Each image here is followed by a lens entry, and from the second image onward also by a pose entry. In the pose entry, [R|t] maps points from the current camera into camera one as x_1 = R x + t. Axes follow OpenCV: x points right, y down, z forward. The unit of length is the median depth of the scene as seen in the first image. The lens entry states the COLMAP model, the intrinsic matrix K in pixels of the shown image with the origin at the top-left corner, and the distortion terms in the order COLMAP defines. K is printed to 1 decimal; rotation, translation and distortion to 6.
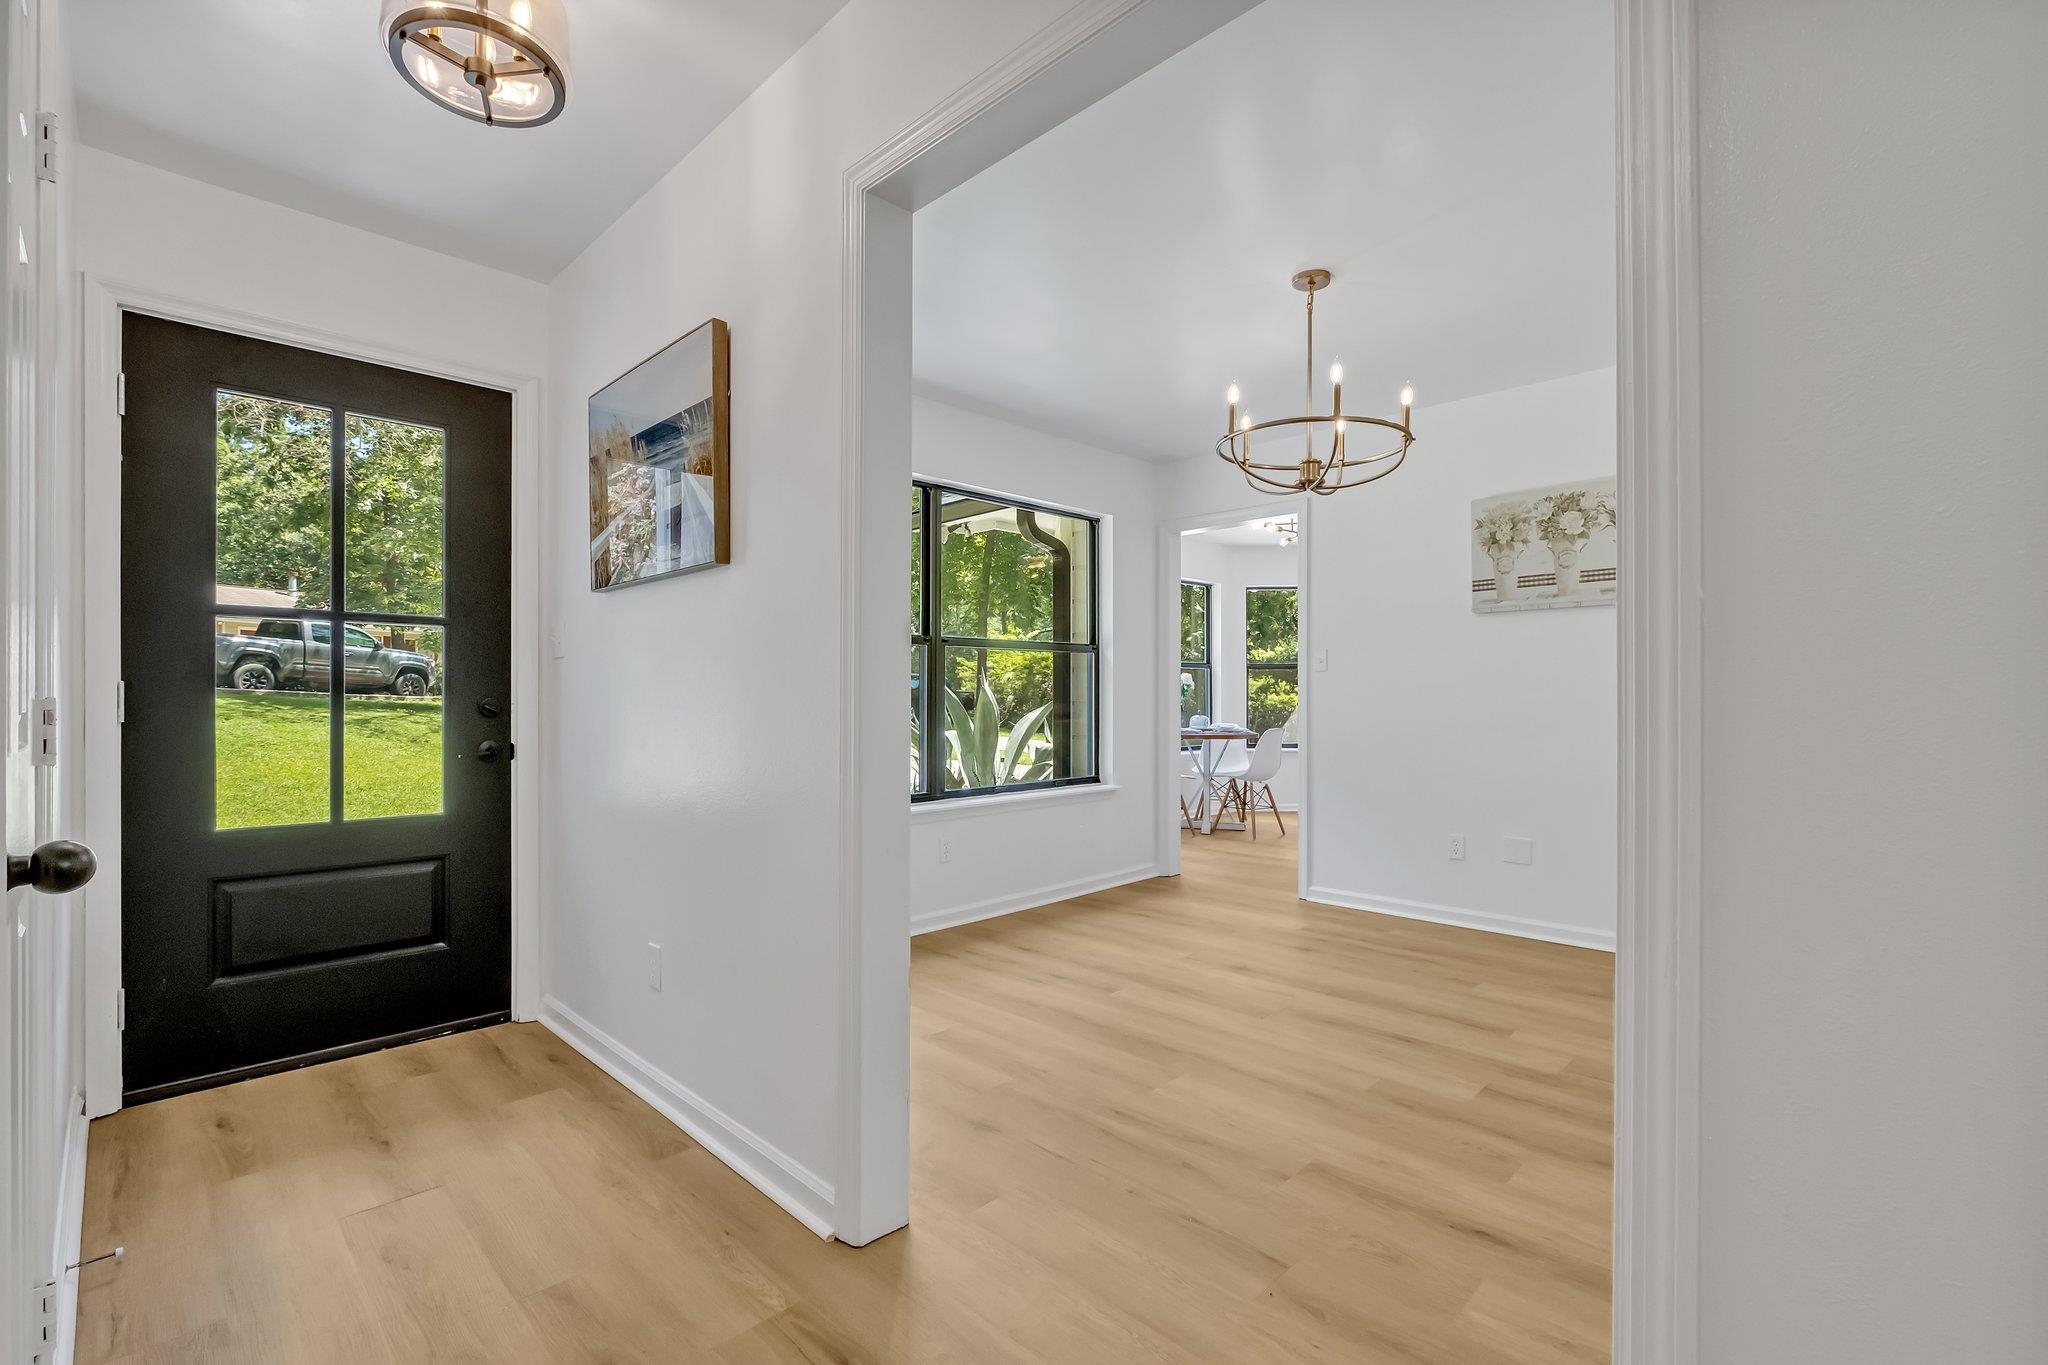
lens RADIAL K [[897.5, 0, 1012.9], [0, 897.5, 693.0], [0, 0, 1]] dist [-0.008147, 0.000174]
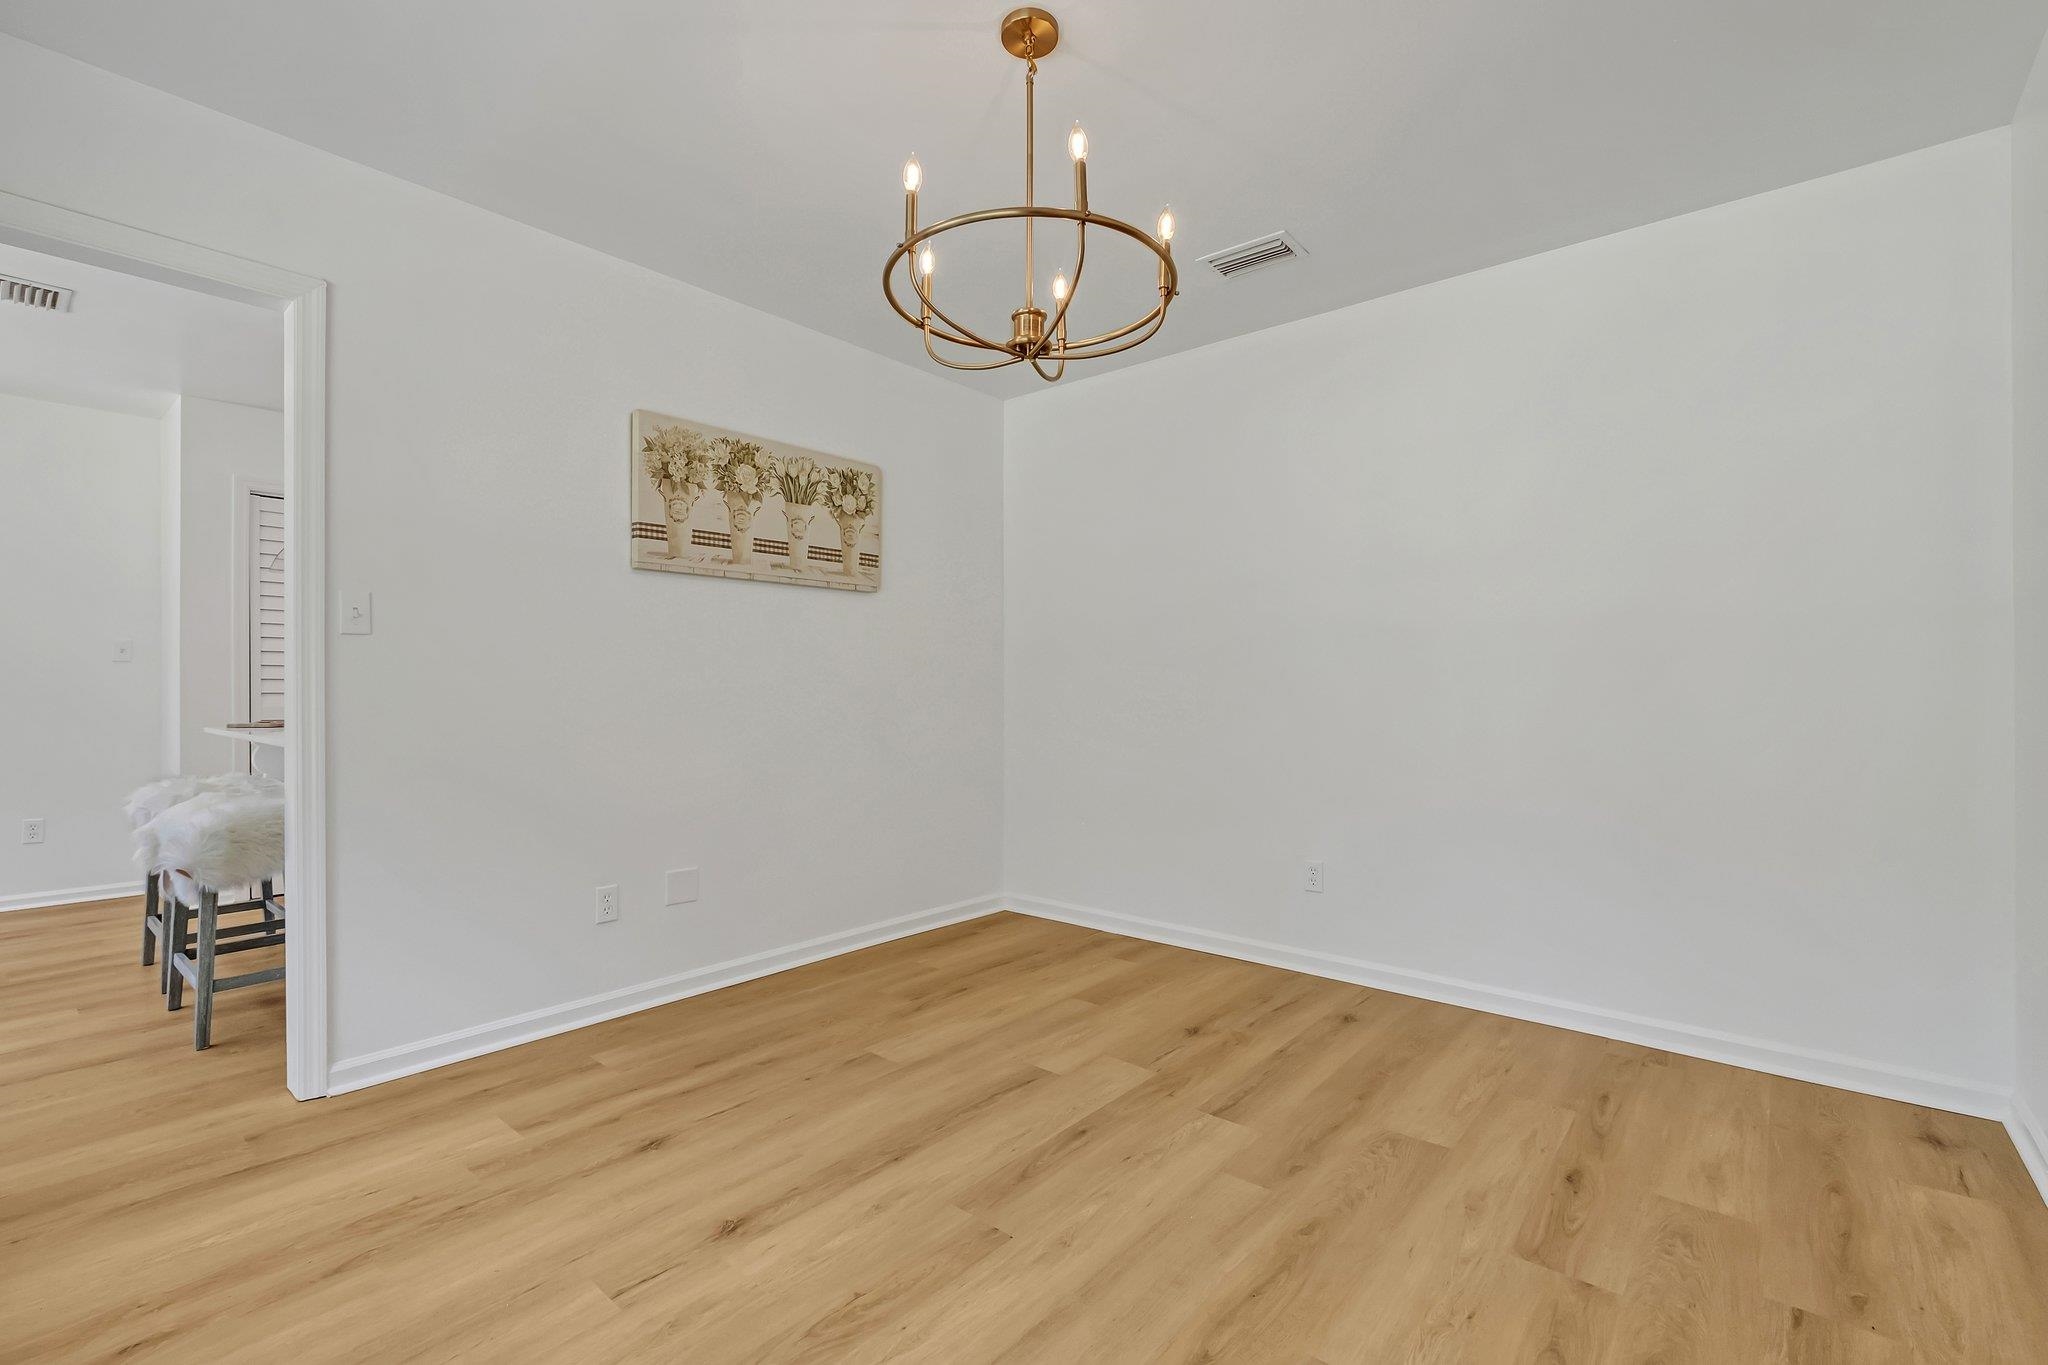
lens RADIAL K [[897.5, 0, 1021.0], [0, 897.5, 687.1], [0, 0, 1]] dist [-0.008147, 0.000174]
pose [[-0.076057, 0.000305, 0.997103, -0.233617], [-0.006884, 0.999976, -0.000831, 0.004476], [-0.997080, -0.006927, -0.076053, 0.804063]]
